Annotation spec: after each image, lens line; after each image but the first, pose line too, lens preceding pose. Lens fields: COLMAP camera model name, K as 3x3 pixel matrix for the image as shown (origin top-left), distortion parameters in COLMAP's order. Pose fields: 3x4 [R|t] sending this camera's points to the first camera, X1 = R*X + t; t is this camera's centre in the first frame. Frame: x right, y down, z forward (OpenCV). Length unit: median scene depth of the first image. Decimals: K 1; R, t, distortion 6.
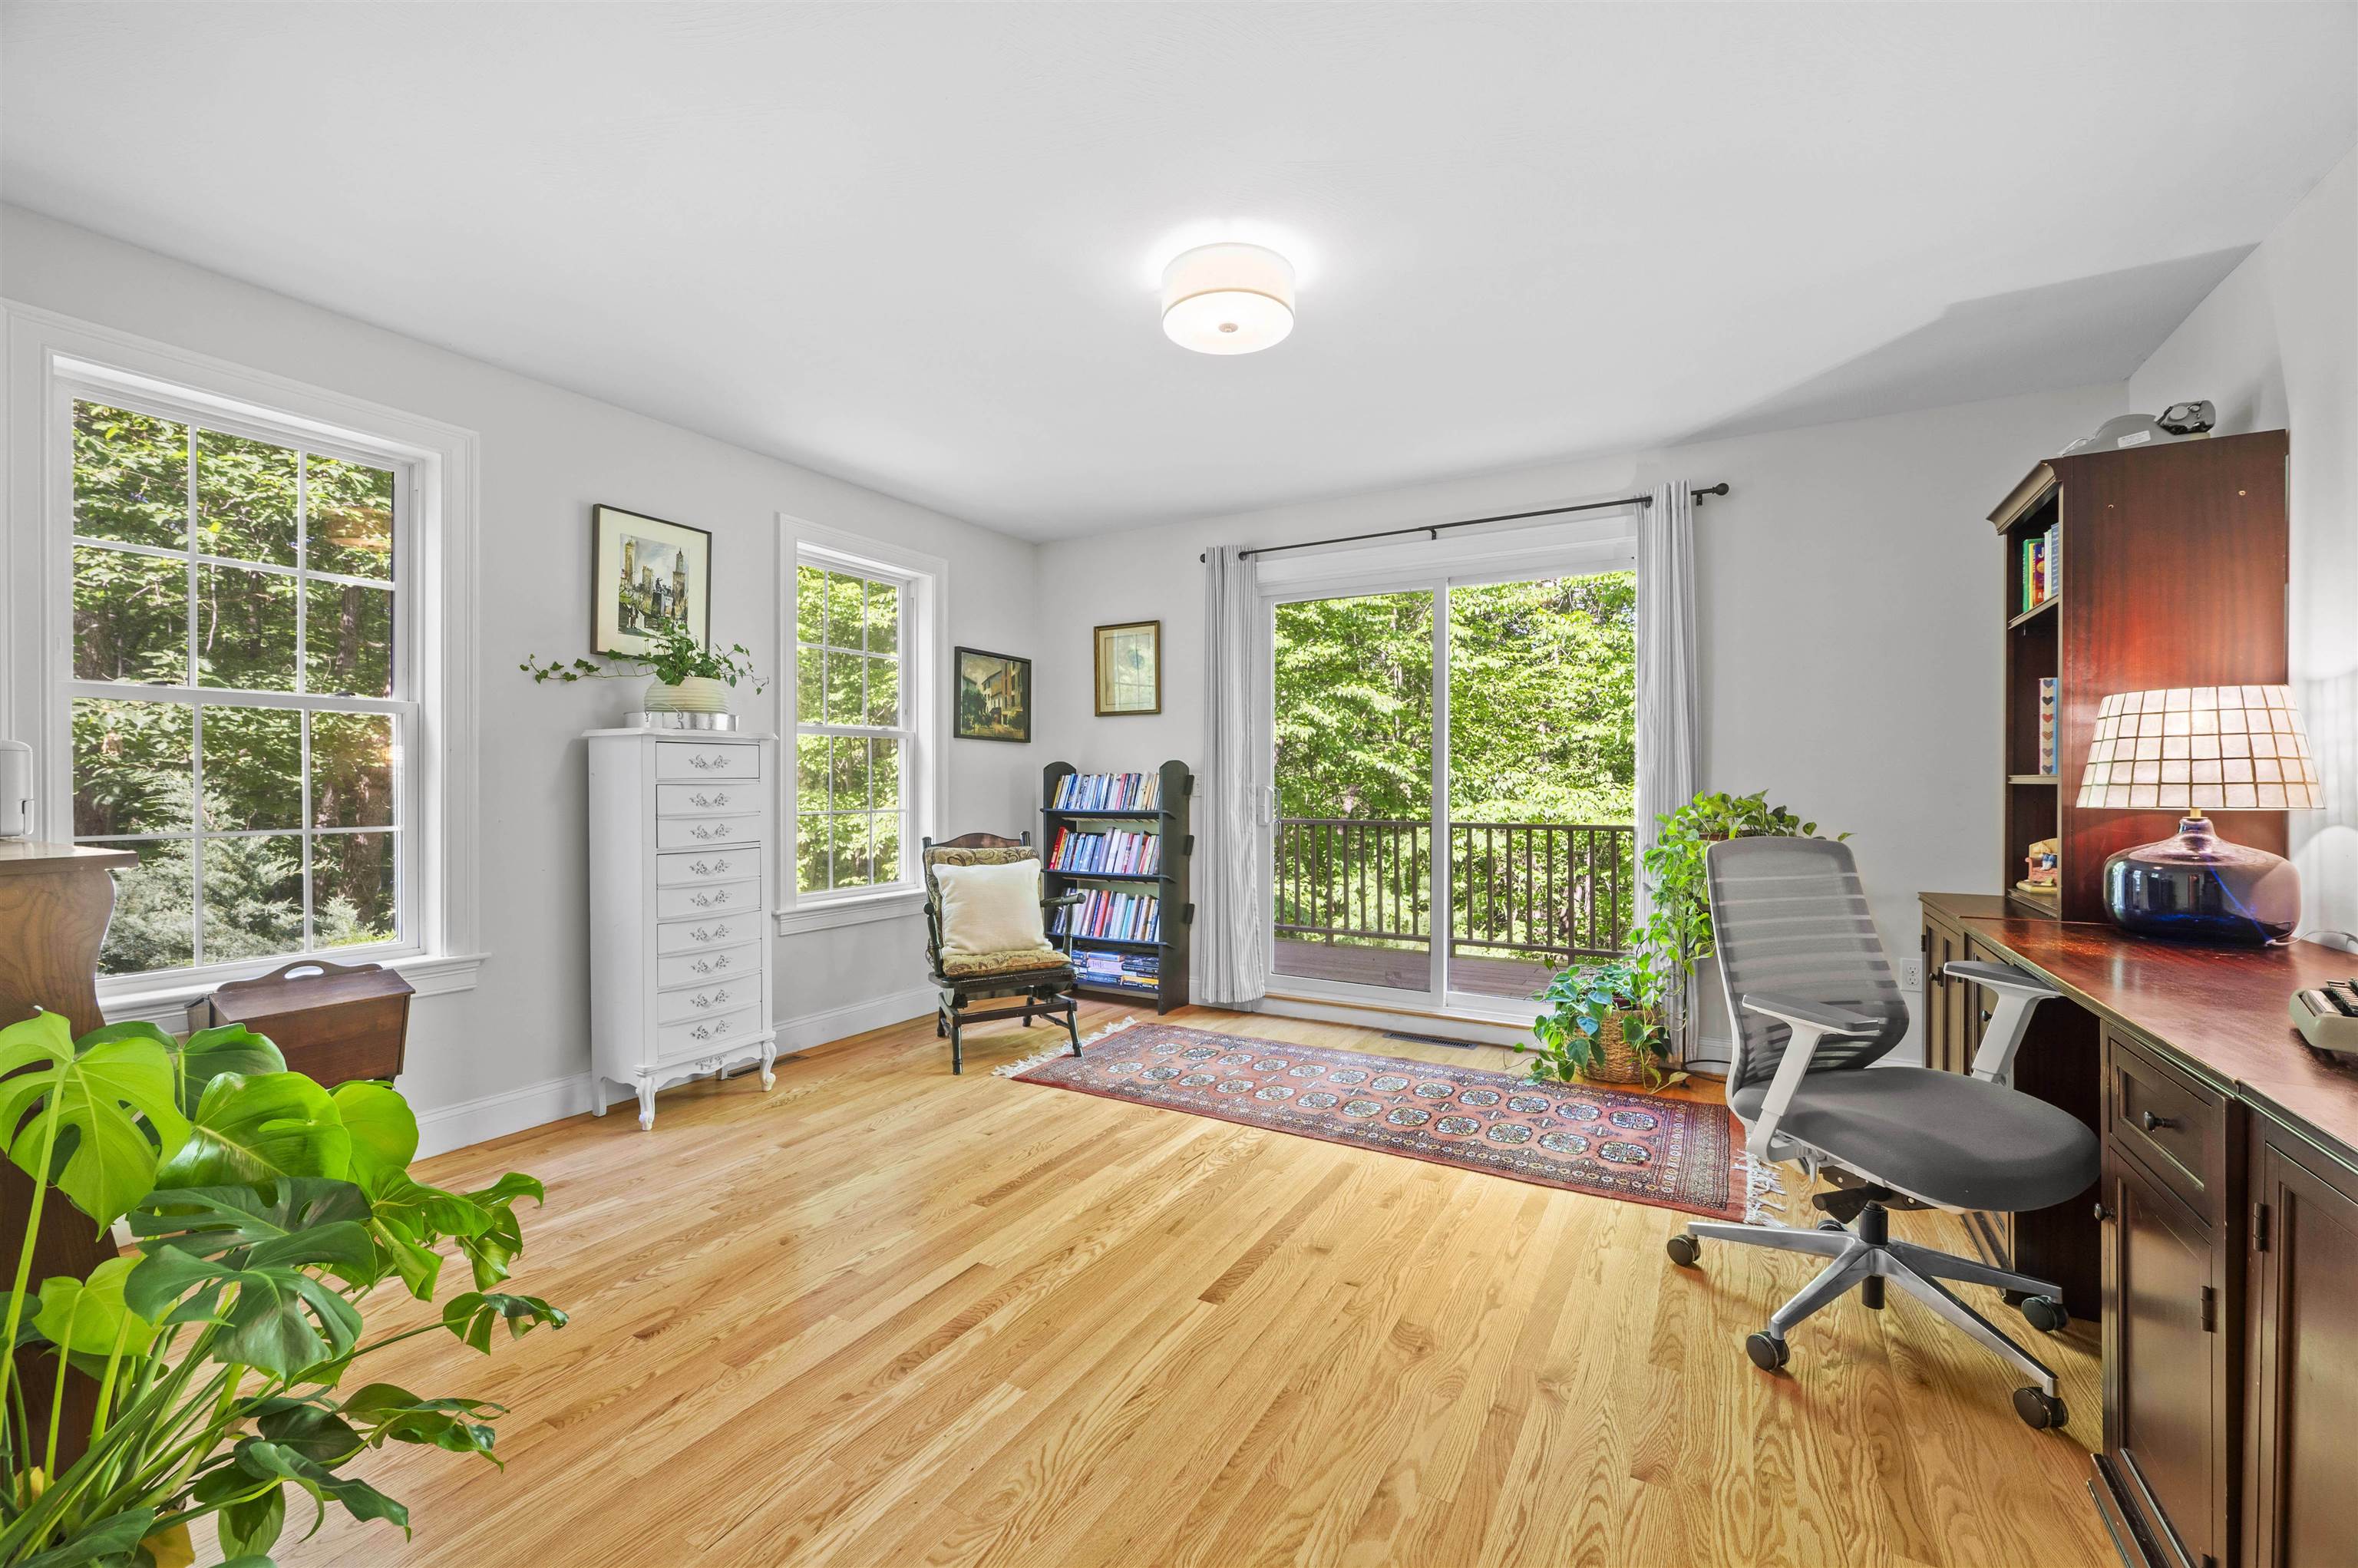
lens RADIAL K [[962.7, 0, 1179.0], [0, 962.7, 784.0], [0, 0, 1]] dist [-0.000095, 0.000085]
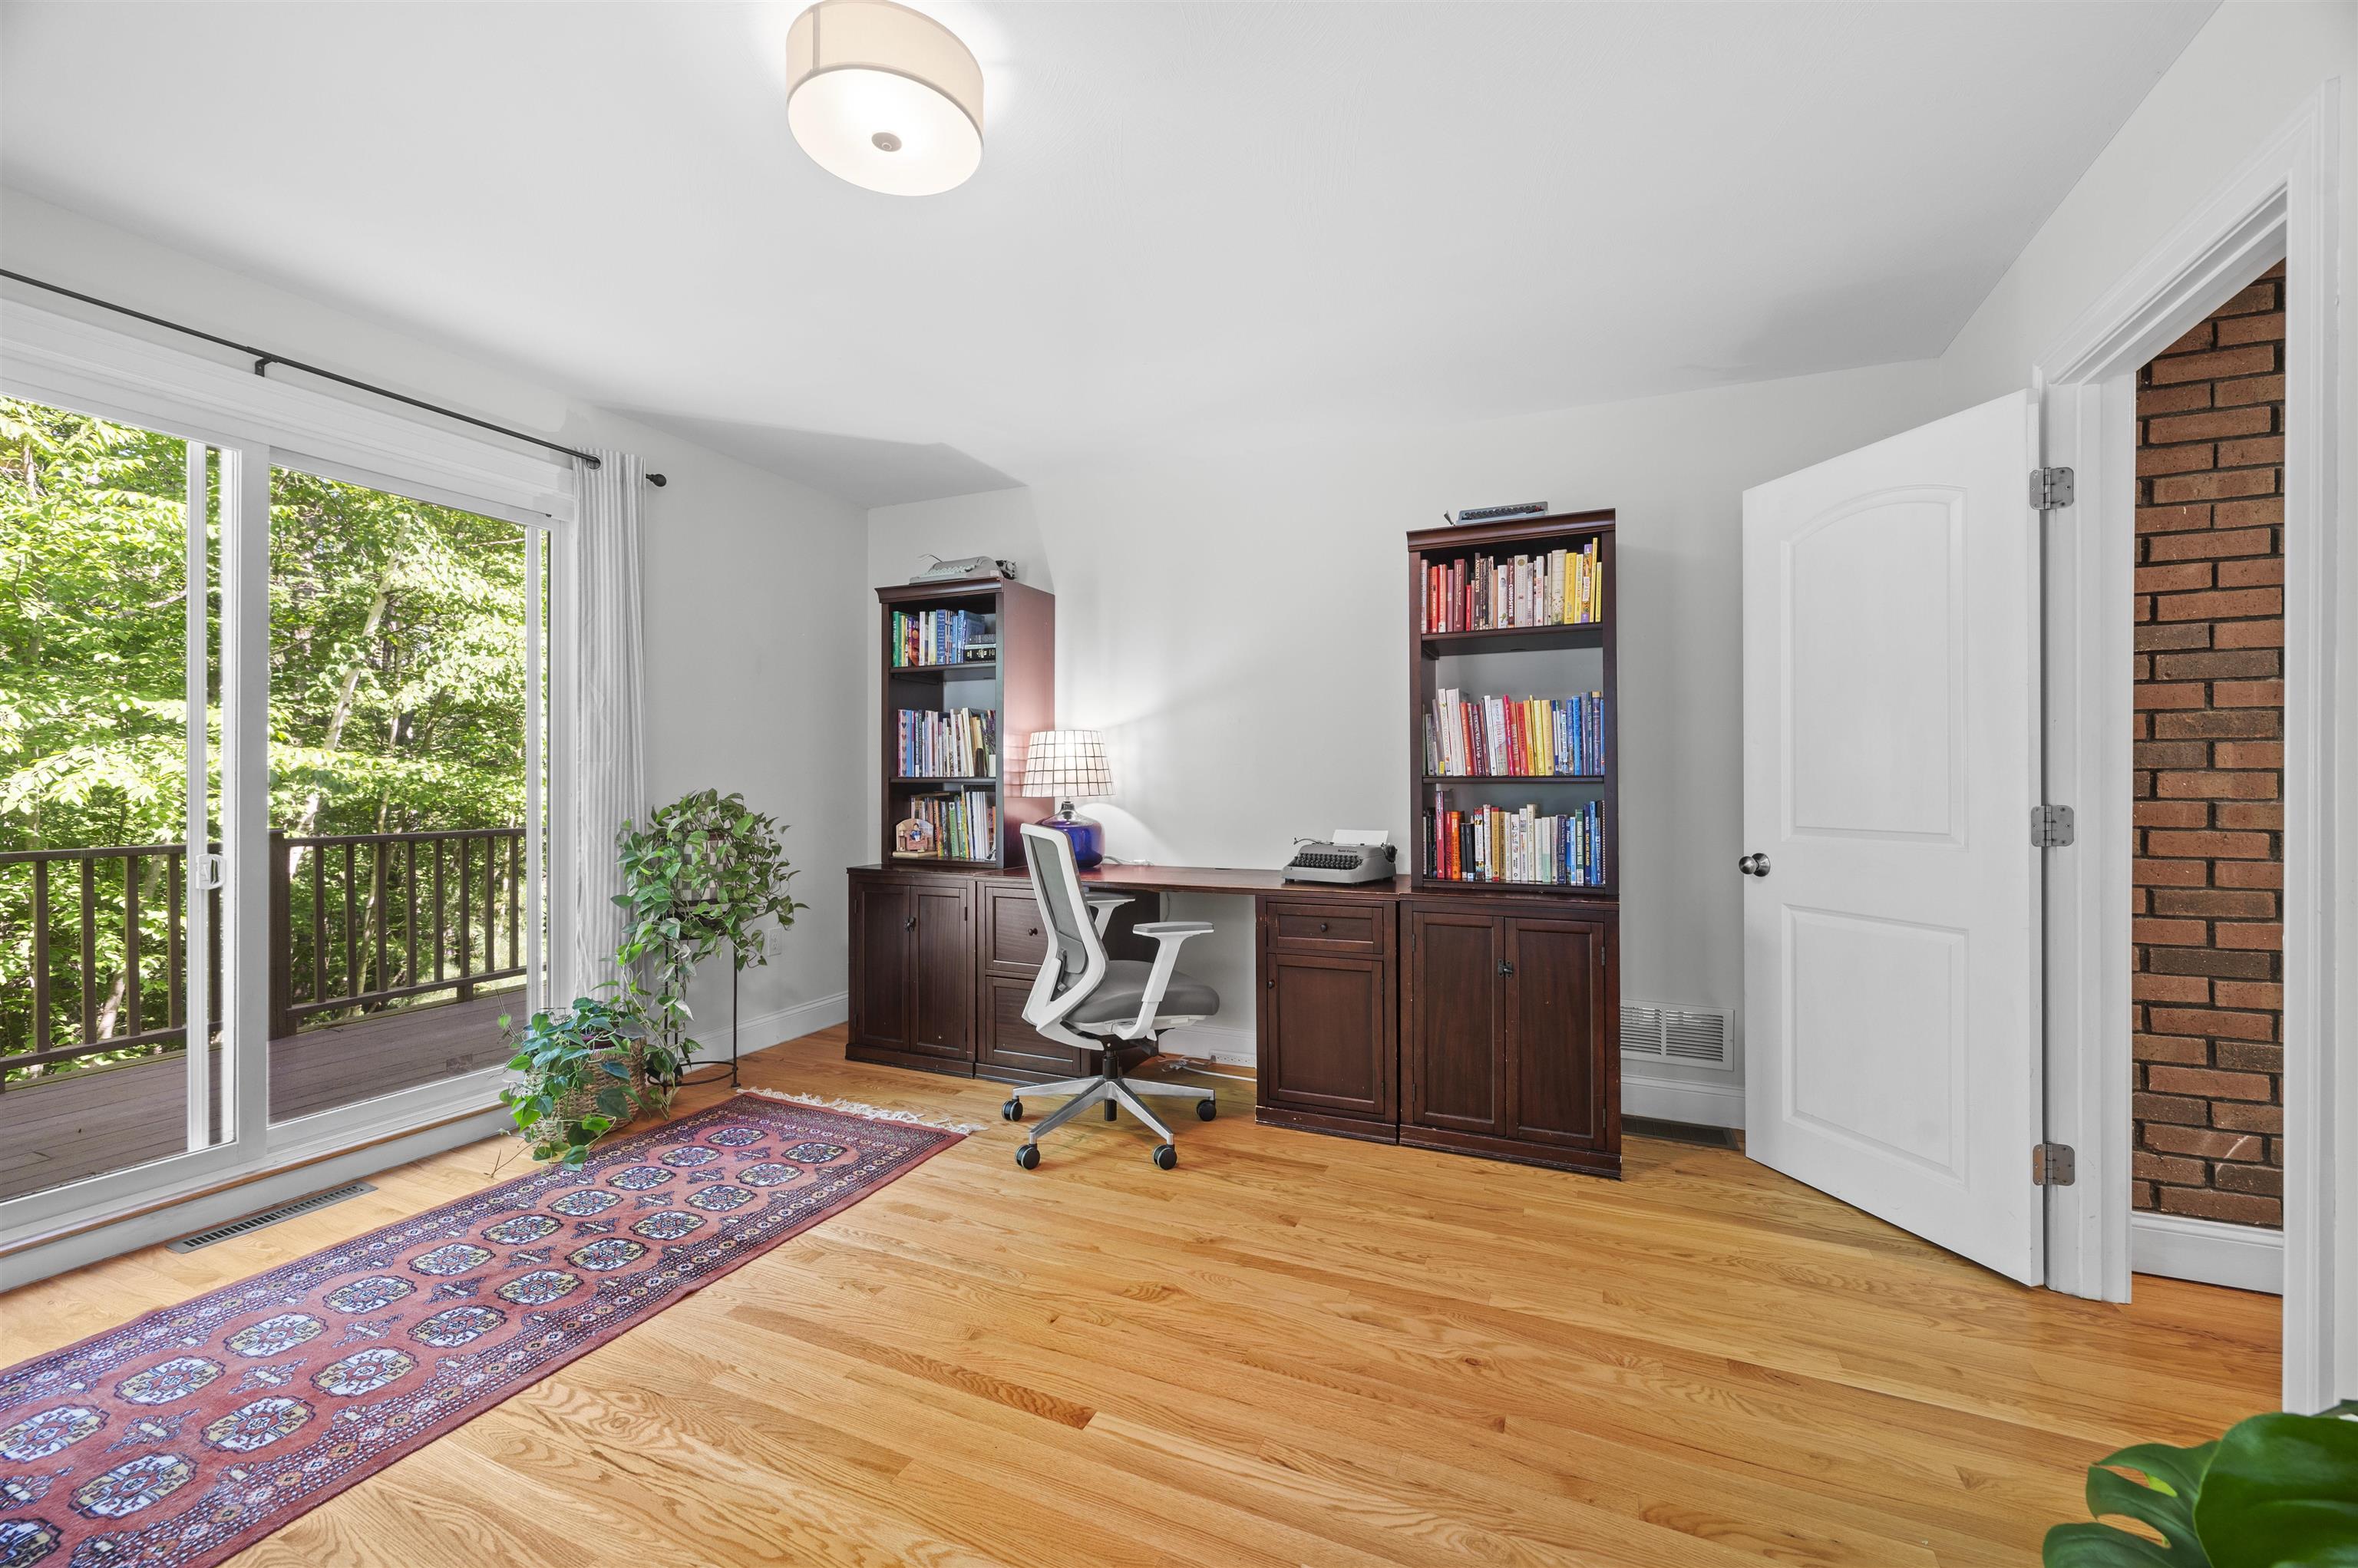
lens RADIAL K [[956.4, 0, 1179.0], [0, 956.4, 784.0], [0, 0, 1]] dist [0.000981, 0.000129]
pose [[-0.114217, -0.006123, 0.993437, -0.569405], [0.000549, 0.999980, 0.006227, -0.006992], [-0.993456, 0.001257, -0.114212, 0.735909]]
